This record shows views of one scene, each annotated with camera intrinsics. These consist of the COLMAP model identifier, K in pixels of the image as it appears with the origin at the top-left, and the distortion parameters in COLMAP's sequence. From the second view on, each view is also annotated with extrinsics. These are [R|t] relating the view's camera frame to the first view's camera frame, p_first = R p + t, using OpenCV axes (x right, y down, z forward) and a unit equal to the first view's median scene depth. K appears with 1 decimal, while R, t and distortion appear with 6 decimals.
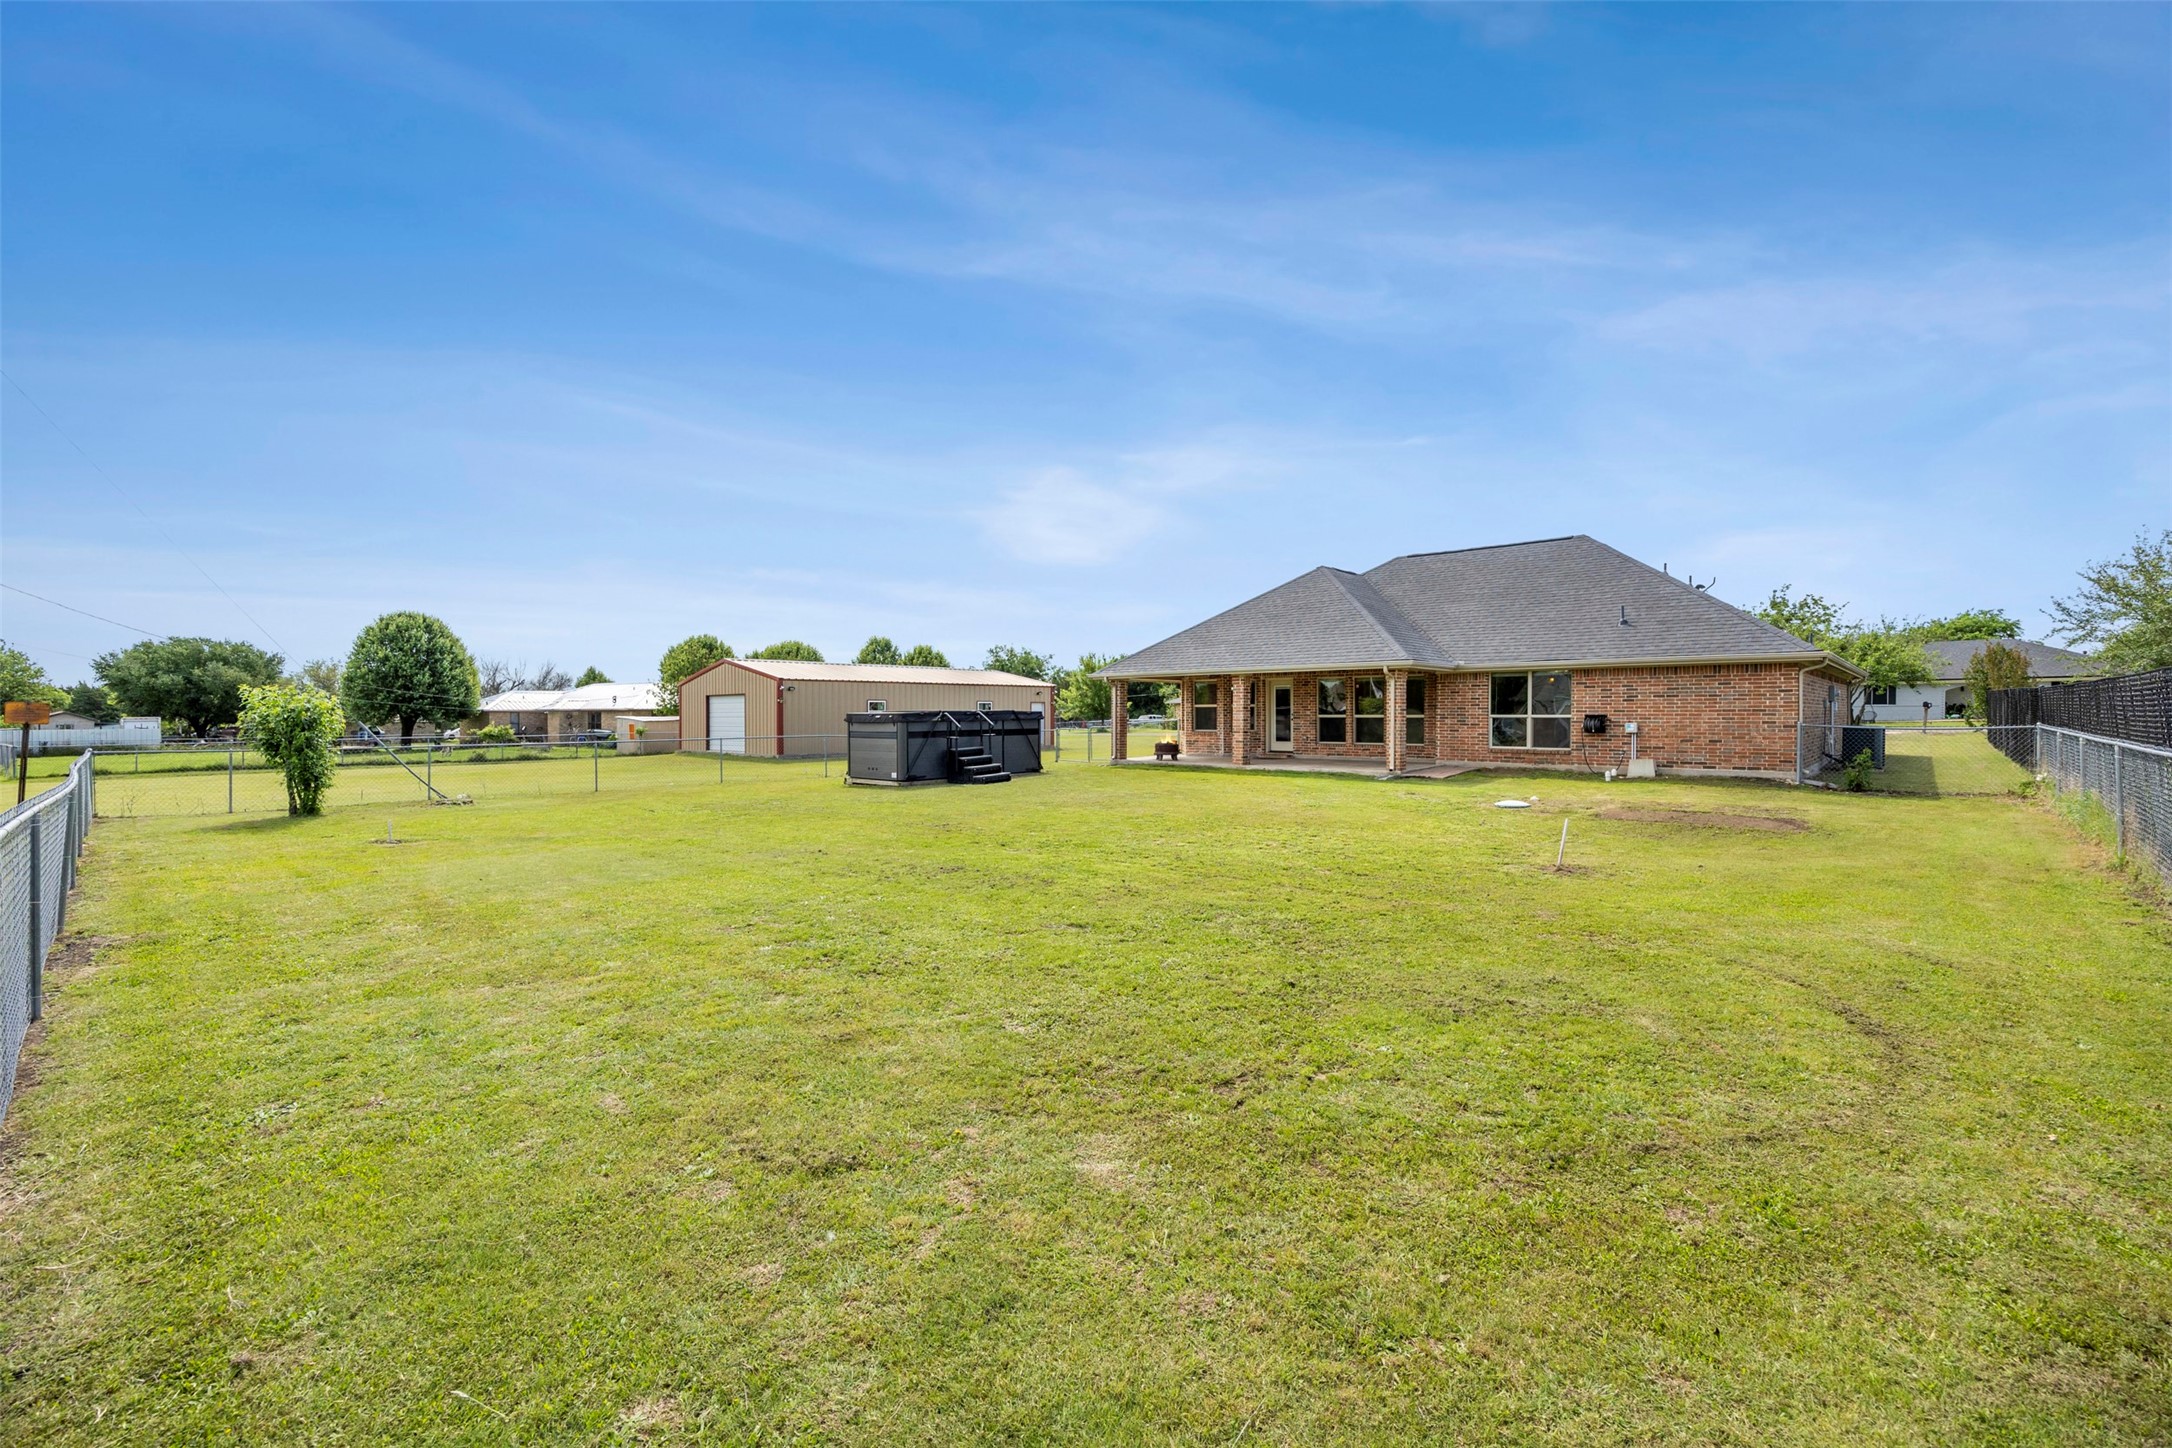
lens RADIAL K [[946.3, 0, 1096.7], [0, 946.3, 724.8], [0, 0, 1]] dist [-0.005927, -0.000177]
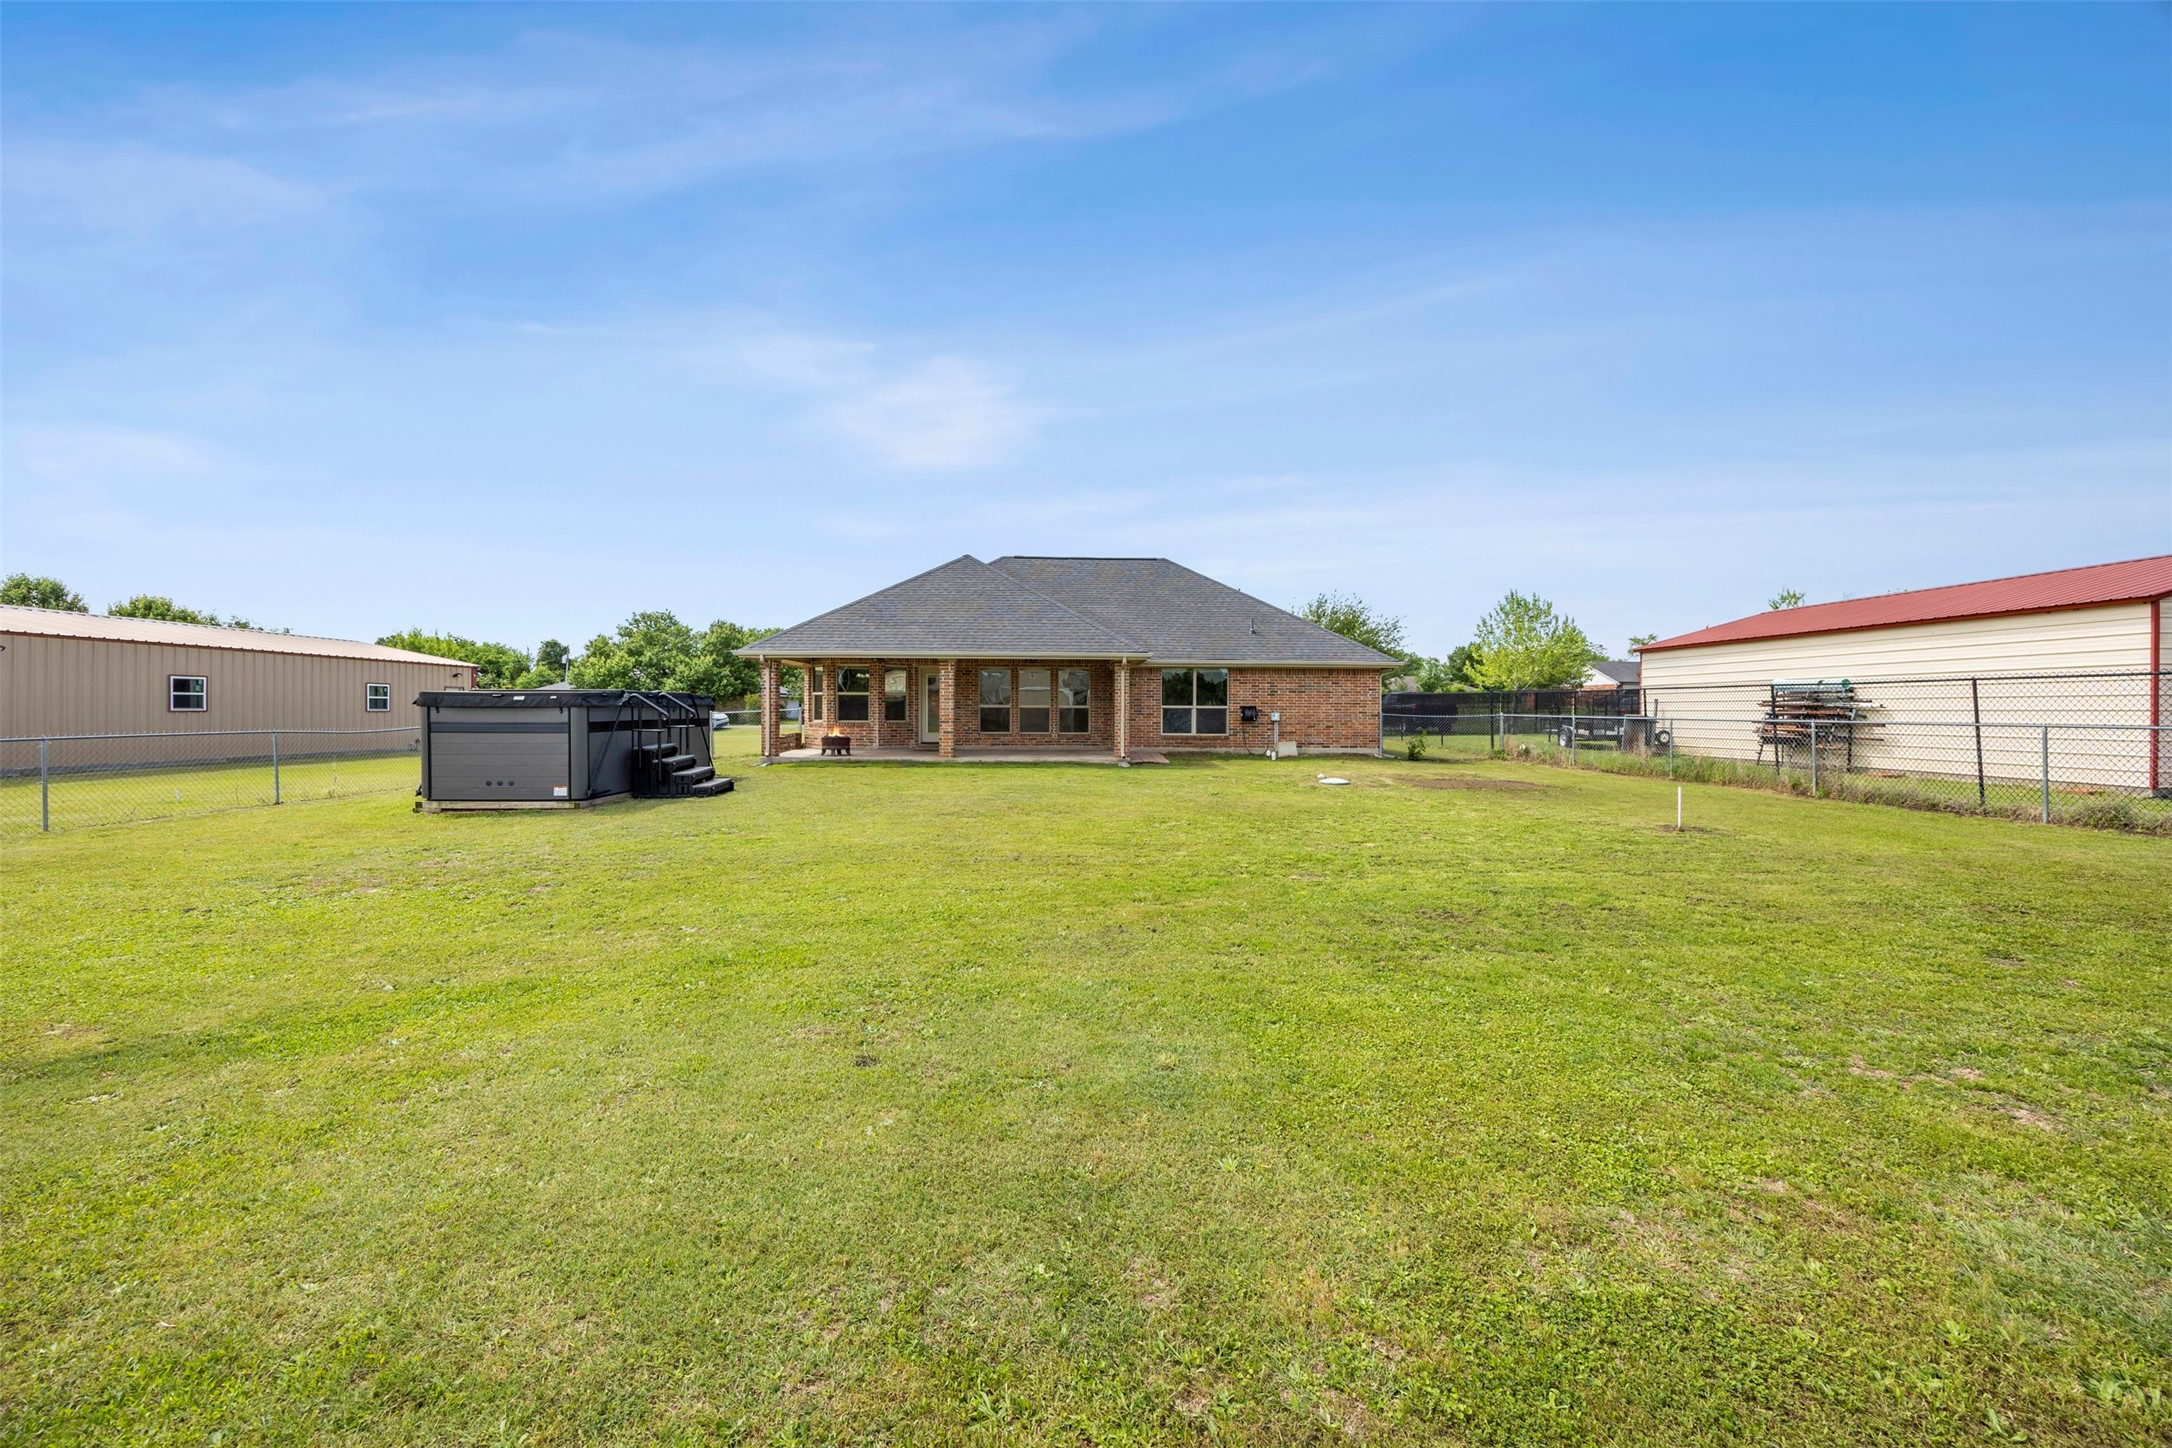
lens RADIAL K [[832.1, 0, 1085.4], [0, 832.1, 724.1], [0, 0, 1]] dist [-0.000274, -0.000832]
pose [[0.710245, -0.004484, 0.703940, -0.354088], [0.001128, 0.999986, 0.005232, 0.006301], [-0.703954, -0.002923, 0.710240, 0.367308]]
